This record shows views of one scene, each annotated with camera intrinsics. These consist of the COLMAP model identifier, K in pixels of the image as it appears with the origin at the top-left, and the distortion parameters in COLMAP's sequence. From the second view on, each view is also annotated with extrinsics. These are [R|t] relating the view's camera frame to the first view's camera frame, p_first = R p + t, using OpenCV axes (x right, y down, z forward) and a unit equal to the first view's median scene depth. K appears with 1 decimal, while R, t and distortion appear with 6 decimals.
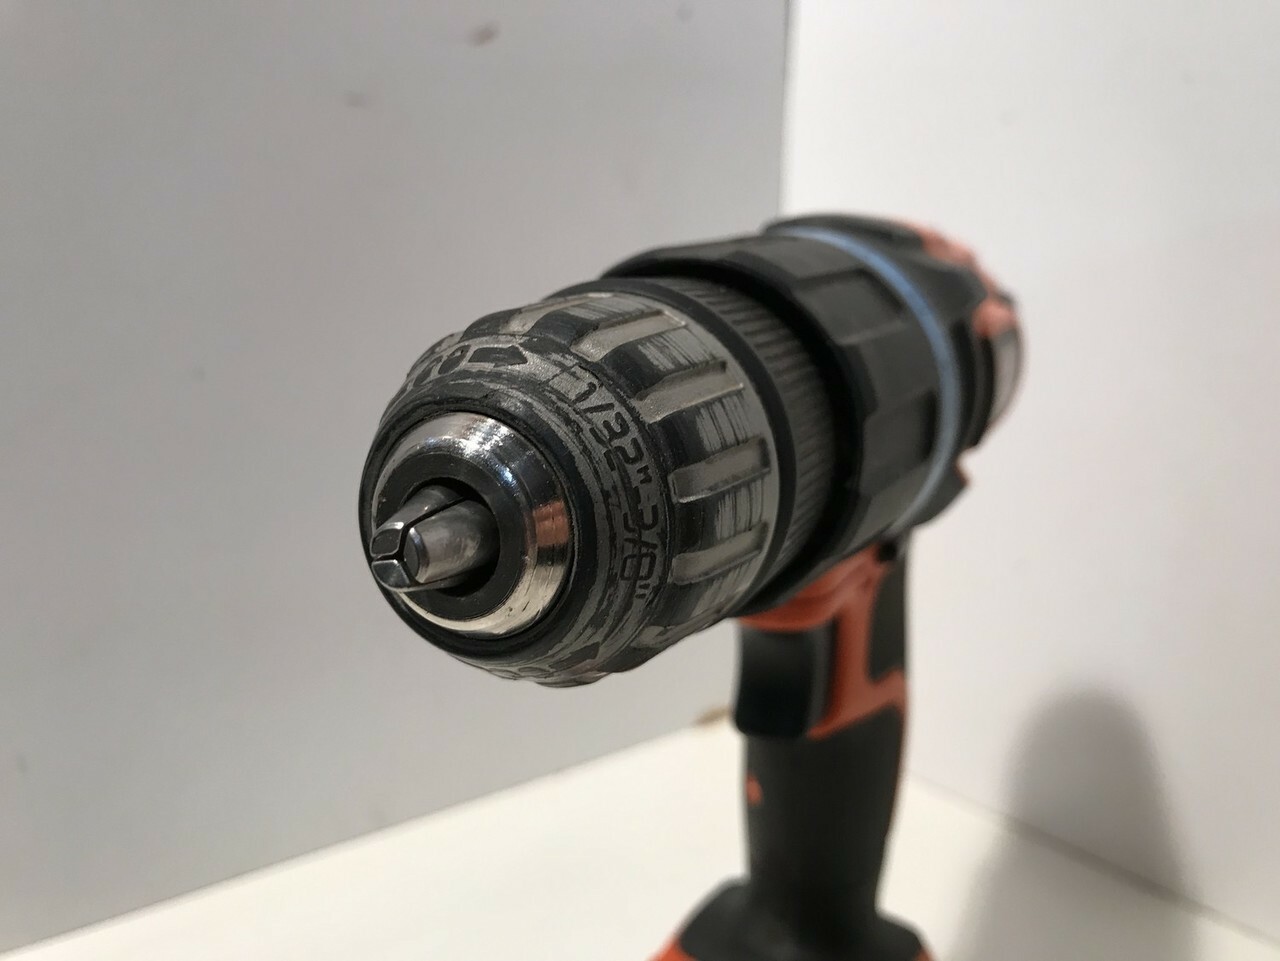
lens RADIAL K [[1054.3, 0, 640.0], [0, 1054.3, 480.5], [0, 0, 1]] dist [0.045064, -0.009238]
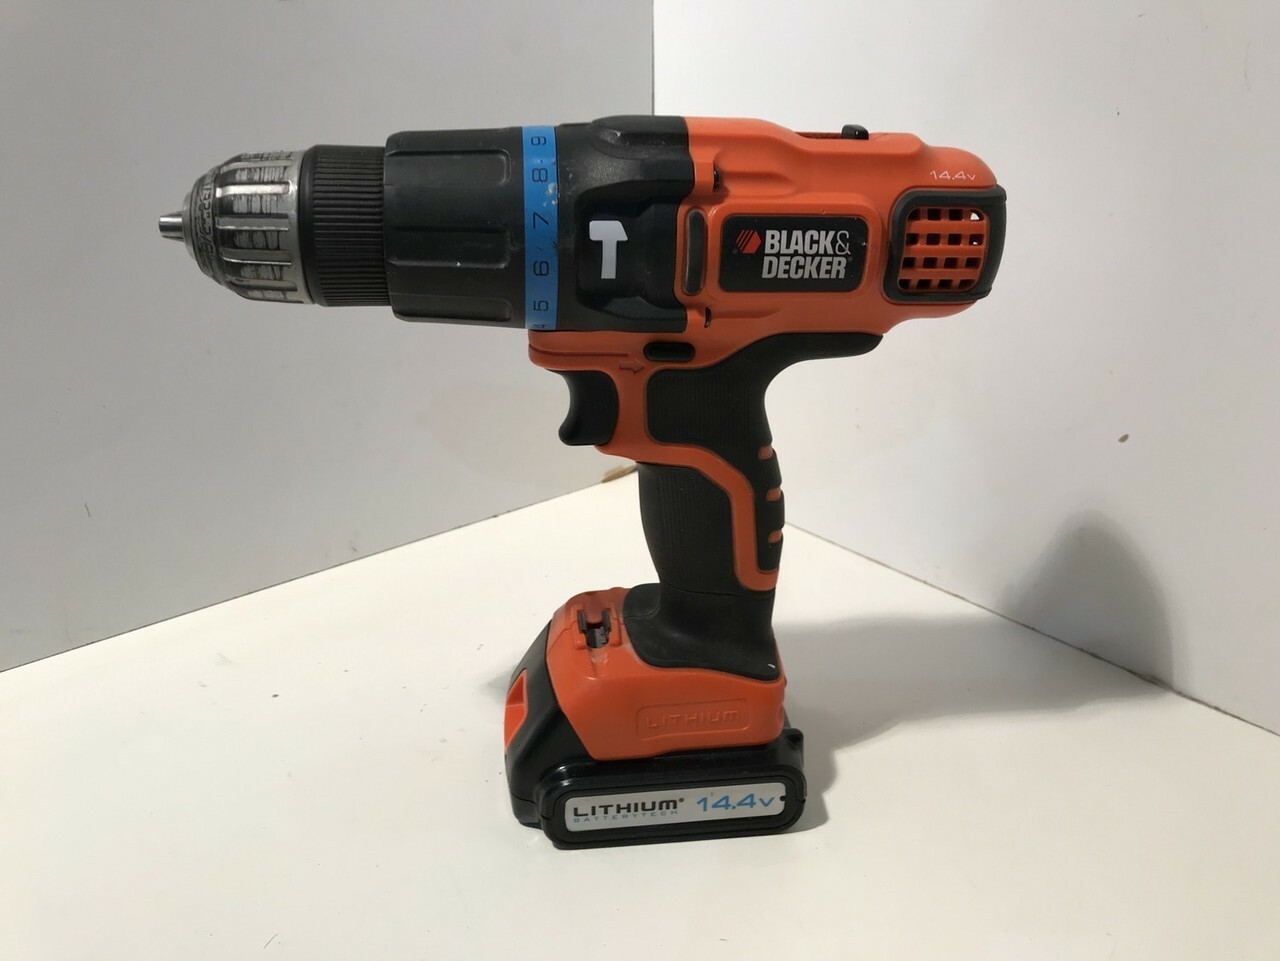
lens RADIAL K [[1054.3, 0, 640.0], [0, 1054.3, 480.5], [0, 0, 1]] dist [0.045064, -0.009238]
pose [[0.455556, 0.323425, -0.829376, 3.077600], [-0.188579, 0.945584, 0.265160, -0.301955], [0.870004, 0.035608, 0.491757, 0.617194]]
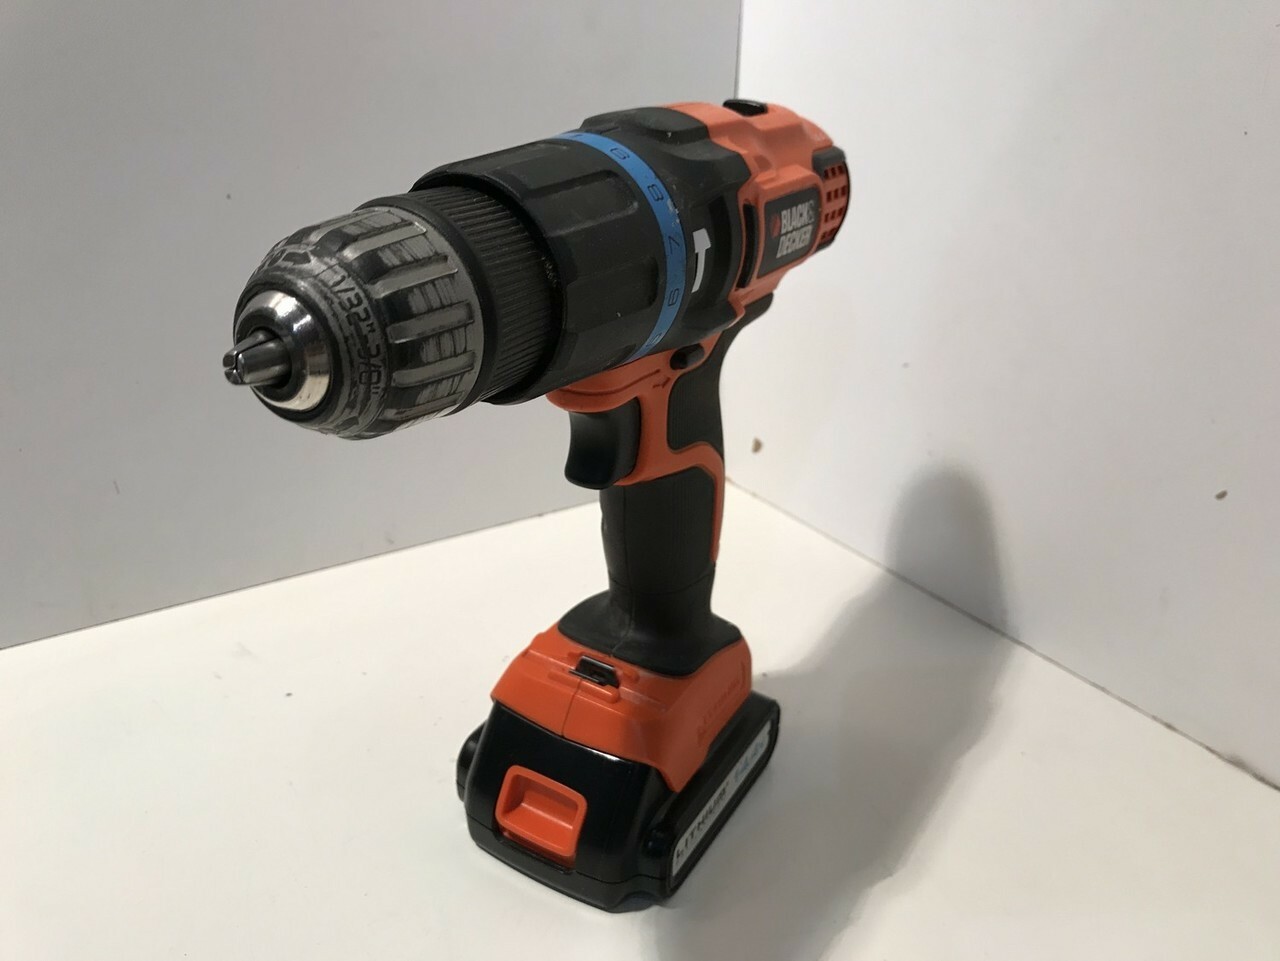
lens RADIAL K [[1054.3, 0, 640.0], [0, 1054.3, 480.5], [0, 0, 1]] dist [0.045064, -0.009238]
pose [[0.987396, 0.053991, -0.148773, 0.745152], [-0.020159, 0.975260, 0.220142, -0.158937], [0.156978, -0.214368, 0.964056, -0.753853]]
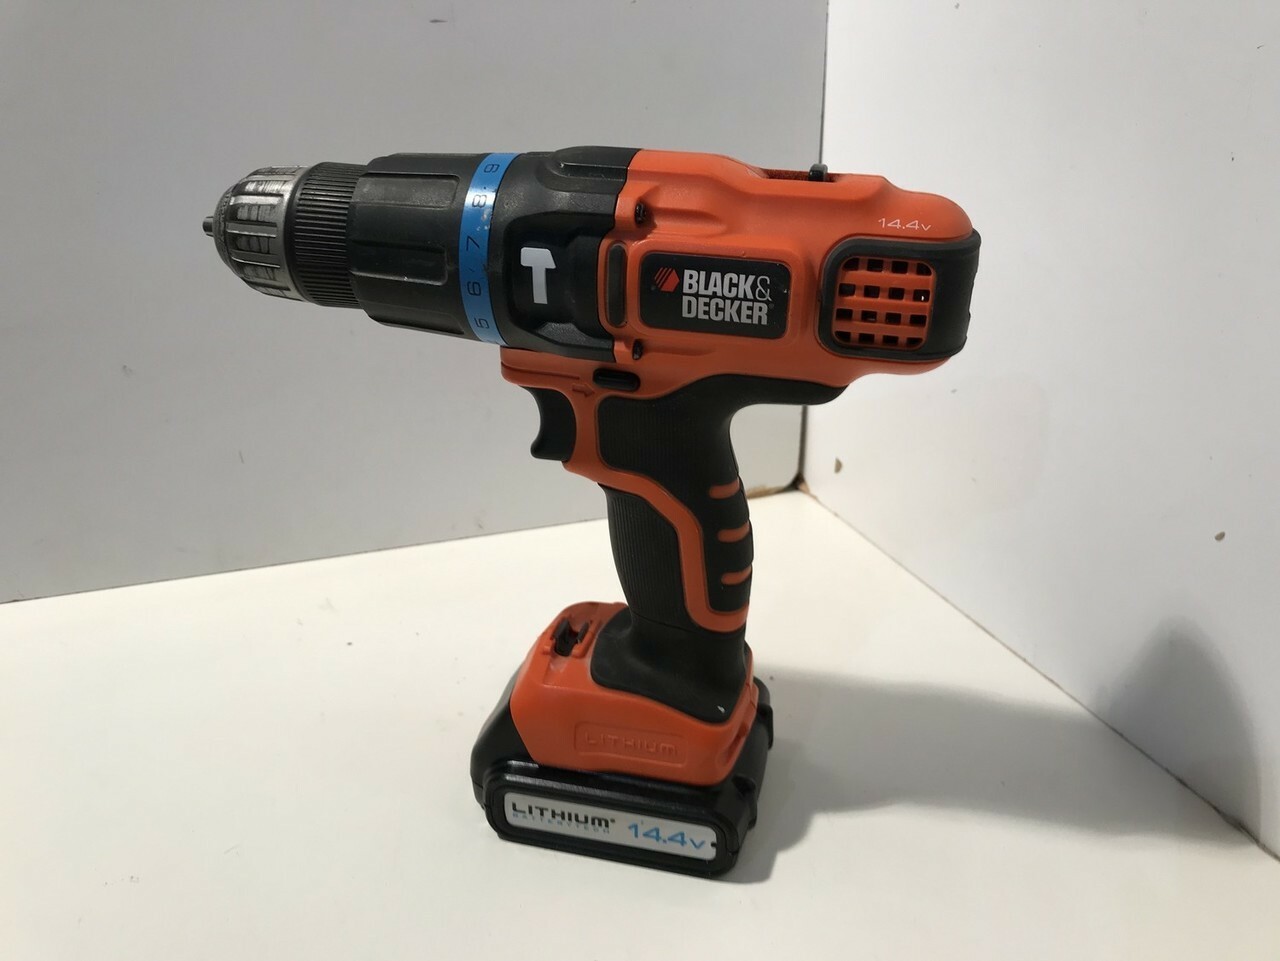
lens RADIAL K [[1054.3, 0, 640.0], [0, 1054.3, 480.5], [0, 0, 1]] dist [0.045064, -0.009238]
pose [[0.113081, 0.367843, -0.922987, 3.436466], [-0.222558, 0.914718, 0.337281, -0.654539], [0.968339, 0.167278, 0.185303, 1.745676]]
